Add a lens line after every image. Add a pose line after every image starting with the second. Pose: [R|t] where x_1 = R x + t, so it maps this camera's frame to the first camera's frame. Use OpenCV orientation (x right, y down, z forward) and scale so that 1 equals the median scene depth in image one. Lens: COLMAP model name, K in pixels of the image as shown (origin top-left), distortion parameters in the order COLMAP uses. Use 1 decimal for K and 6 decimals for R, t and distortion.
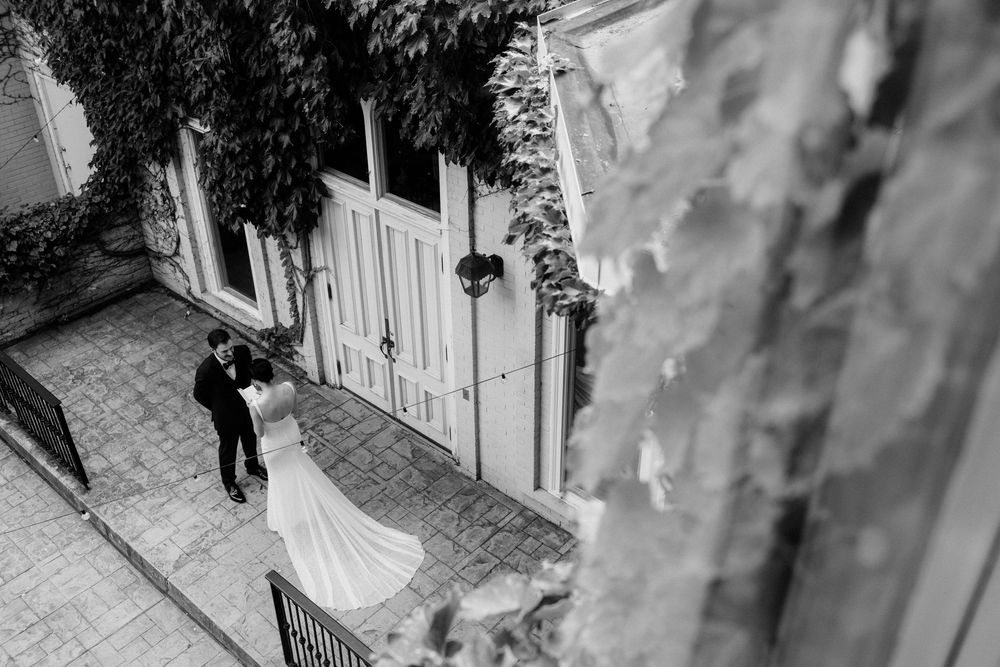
lens RADIAL K [[991.2, 0, 506.1], [0, 991.2, 330.3], [0, 0, 1]] dist [-0.009227, -0.000312]
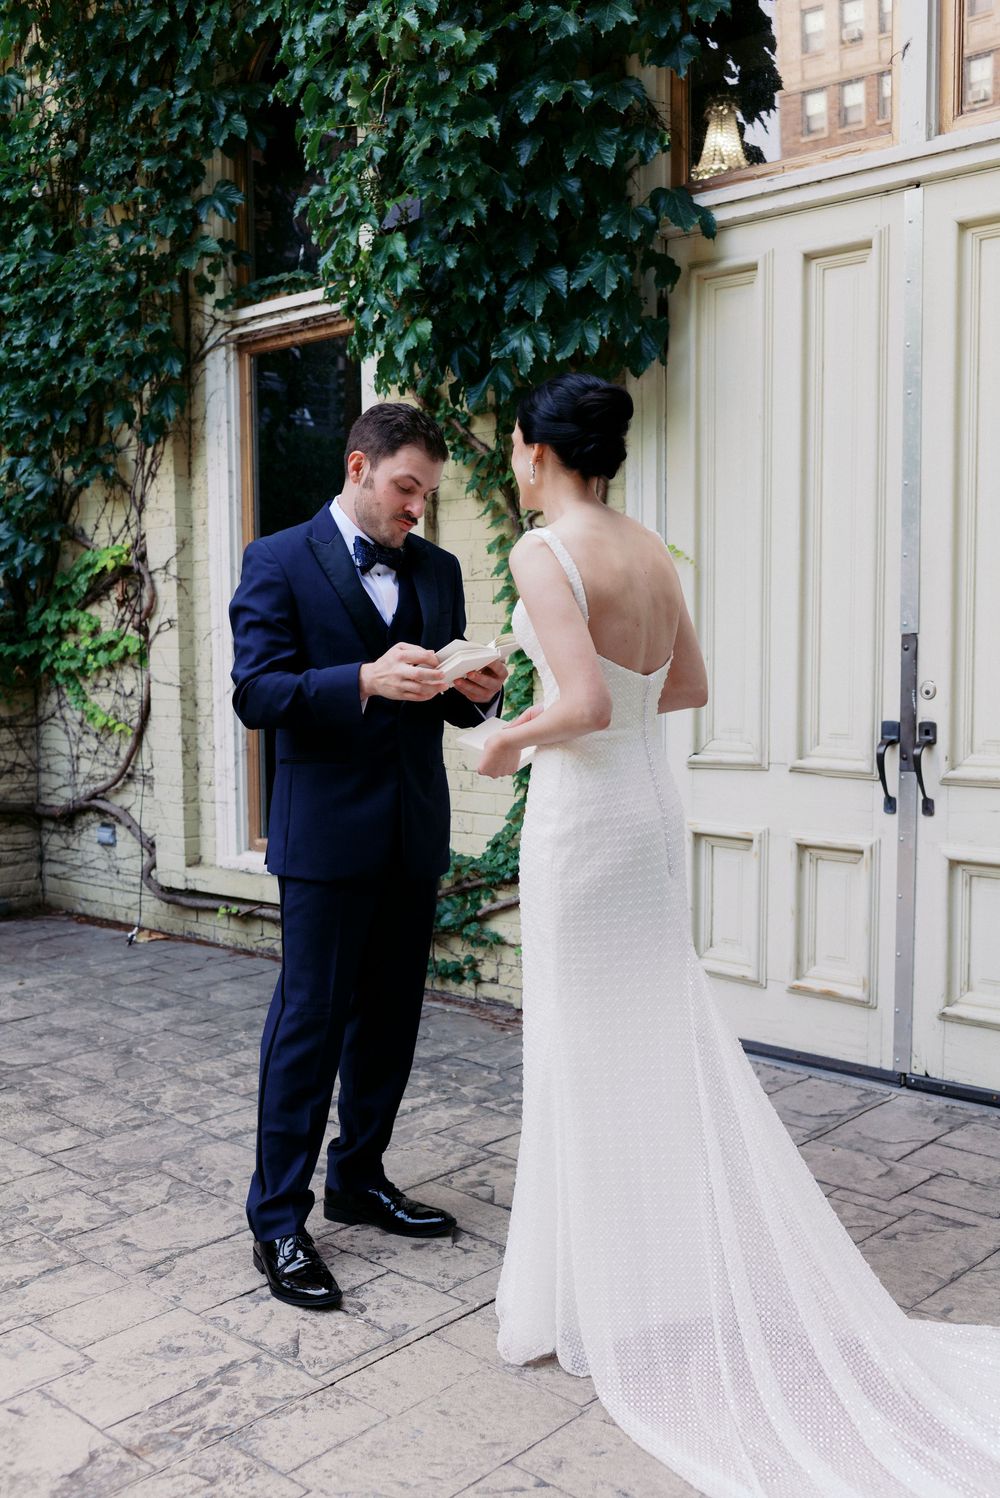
lens RADIAL K [[1523.9, 0, 494.6], [0, 1523.9, 756.0], [0, 0, 1]] dist [-0.005691, -0.010054]
pose [[0.999607, -0.000038, -0.028028, -0.228833], [-0.013640, 0.872942, -0.487633, 0.233589], [0.024485, 0.487824, 0.872599, 0.641415]]
